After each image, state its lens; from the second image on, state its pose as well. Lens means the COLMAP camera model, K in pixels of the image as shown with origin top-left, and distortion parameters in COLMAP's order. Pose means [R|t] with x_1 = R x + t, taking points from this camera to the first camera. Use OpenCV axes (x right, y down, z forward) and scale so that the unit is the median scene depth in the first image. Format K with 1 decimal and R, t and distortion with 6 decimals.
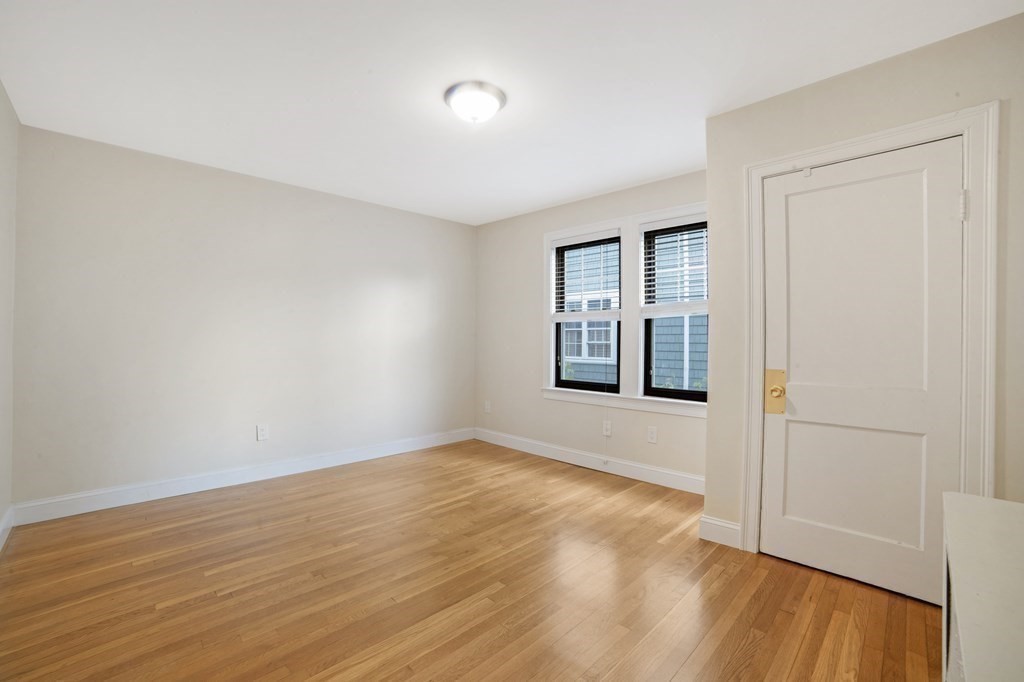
lens RADIAL K [[436.5, 0, 512.0], [0, 436.5, 341.0], [0, 0, 1]] dist [-0.000521, 0.000010]
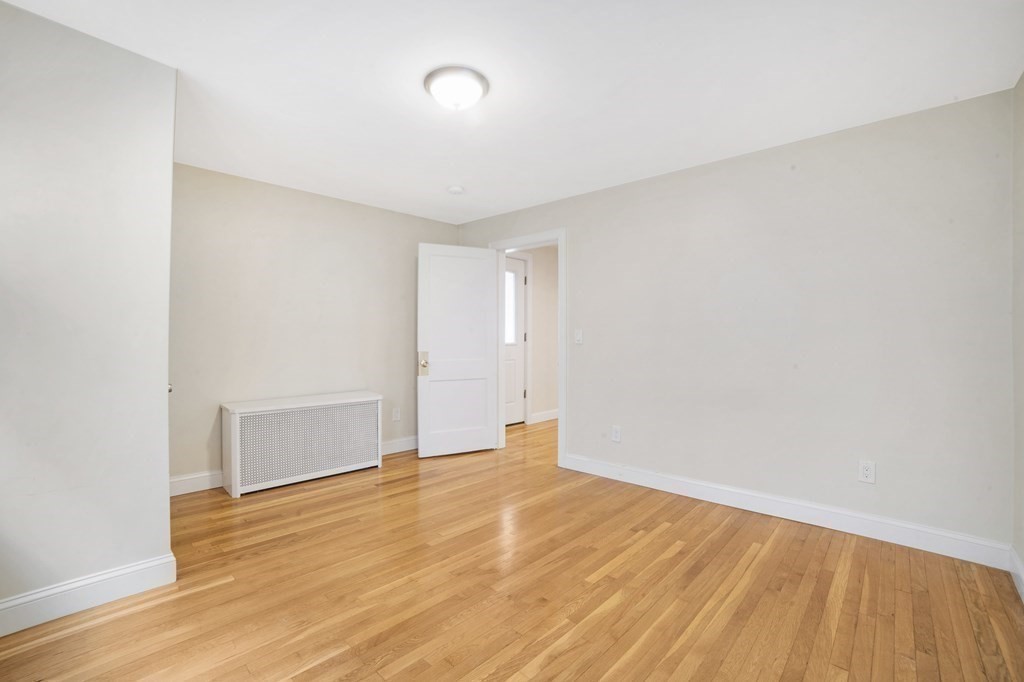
lens RADIAL K [[436.5, 0, 512.0], [0, 436.5, 341.0], [0, 0, 1]] dist [-0.000521, 0.000010]
pose [[-0.999595, -0.003725, -0.028229, -0.190950], [-0.003928, 0.999967, 0.007132, -0.011745], [0.028202, 0.007240, -0.999576, 1.953752]]
